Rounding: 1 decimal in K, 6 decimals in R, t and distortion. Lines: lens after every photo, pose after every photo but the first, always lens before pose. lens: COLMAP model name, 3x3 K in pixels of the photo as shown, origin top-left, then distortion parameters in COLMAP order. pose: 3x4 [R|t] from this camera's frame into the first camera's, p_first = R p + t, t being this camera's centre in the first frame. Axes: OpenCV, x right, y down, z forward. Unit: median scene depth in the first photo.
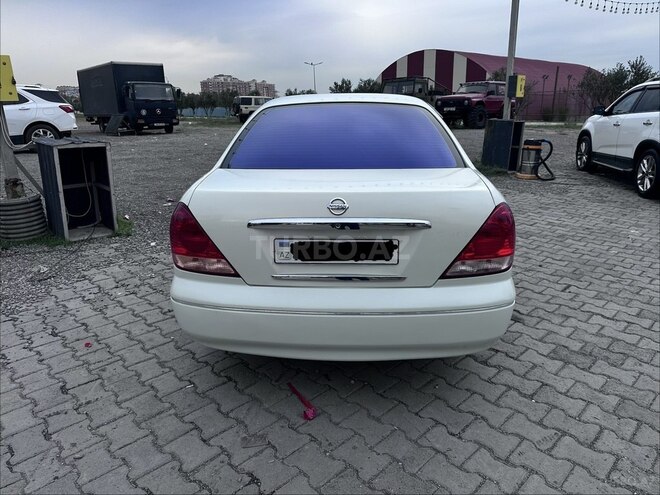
lens RADIAL K [[464.6, 0, 328.4], [0, 464.6, 247.3], [0, 0, 1]] dist [0.034076, -0.040256]
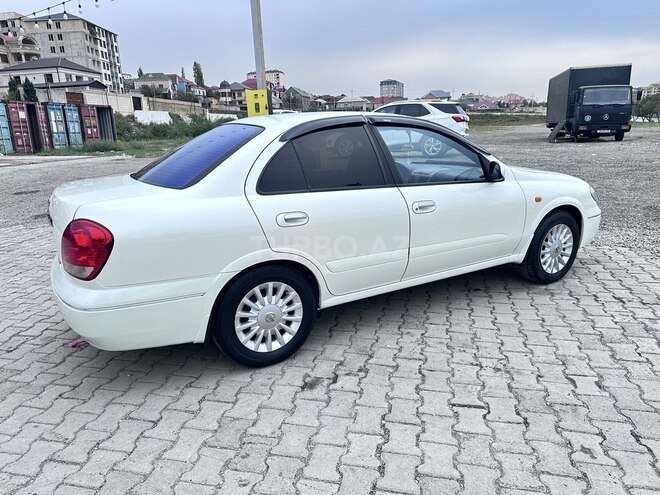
lens RADIAL K [[464.6, 0, 327.9], [0, 464.6, 246.0], [0, 0, 1]] dist [0.034076, -0.040256]
pose [[0.538874, 0.205655, -0.816897, 1.001023], [-0.215636, 0.971107, 0.102231, -0.168091], [0.814319, 0.121063, 0.567651, 0.520333]]
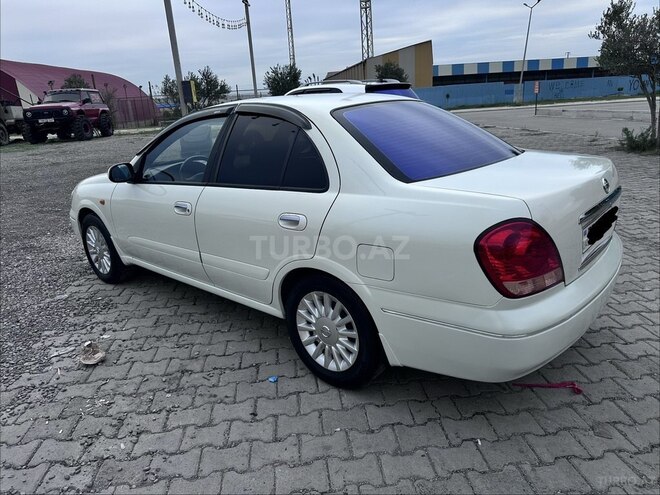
lens RADIAL K [[464.6, 0, 328.2], [0, 464.6, 247.6], [0, 0, 1]] dist [0.034076, -0.040256]
pose [[0.620183, -0.258932, 0.740491, -0.732491], [0.270616, 0.956626, 0.107860, -0.144073], [-0.736302, 0.133496, 0.663354, 0.446662]]
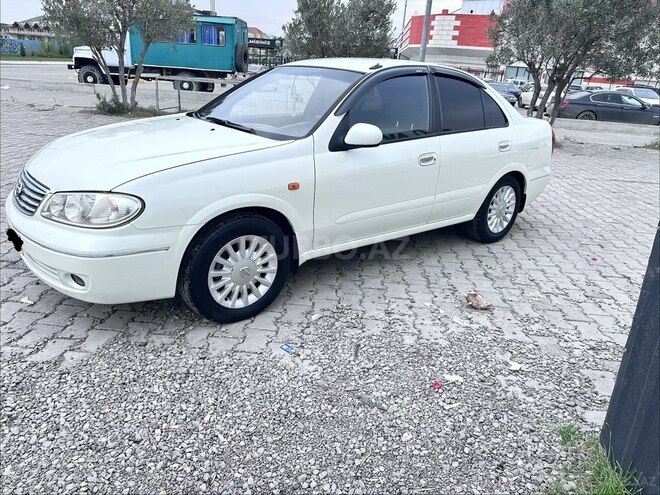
lens RADIAL K [[464.6, 0, 328.5], [0, 464.6, 244.0], [0, 0, 1]] dist [0.034076, -0.040256]
pose [[-0.671862, -0.288477, 0.682190, -0.808654], [0.157192, 0.844520, 0.511934, -0.587217], [-0.723804, 0.451184, -0.522054, 2.004742]]
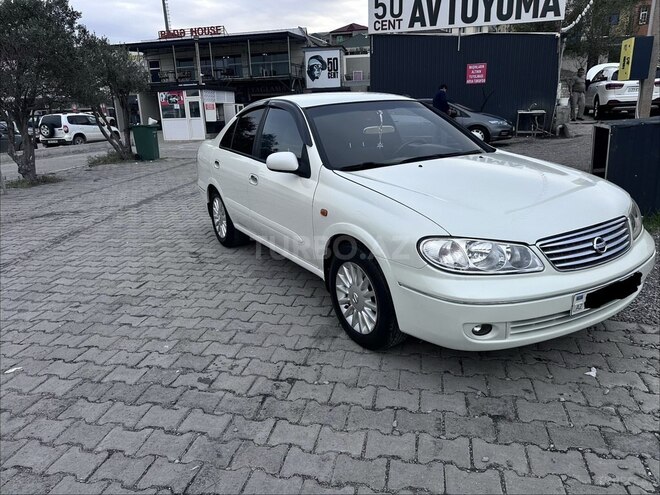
lens RADIAL K [[464.6, 0, 330.8], [0, 464.6, 247.6], [0, 0, 1]] dist [0.034076, -0.040256]
pose [[-0.834131, 0.208814, -0.510511, 0.770178], [-0.104241, 0.849206, 0.517671, -0.661530], [0.541626, 0.485022, -0.686582, 2.189364]]
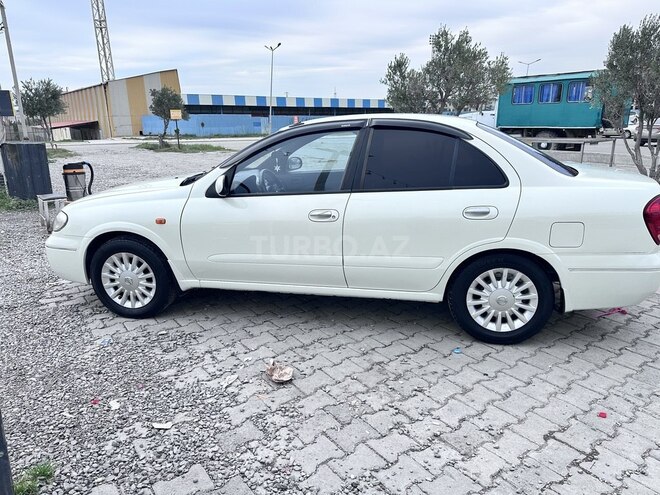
lens RADIAL K [[464.6, 0, 325.8], [0, 464.6, 245.1], [0, 0, 1]] dist [0.034076, -0.040256]
pose [[0.129326, -0.246704, 0.960423, -1.127904], [0.291650, 0.935179, 0.200948, -0.325967], [-0.947742, 0.254119, 0.192895, 1.075301]]
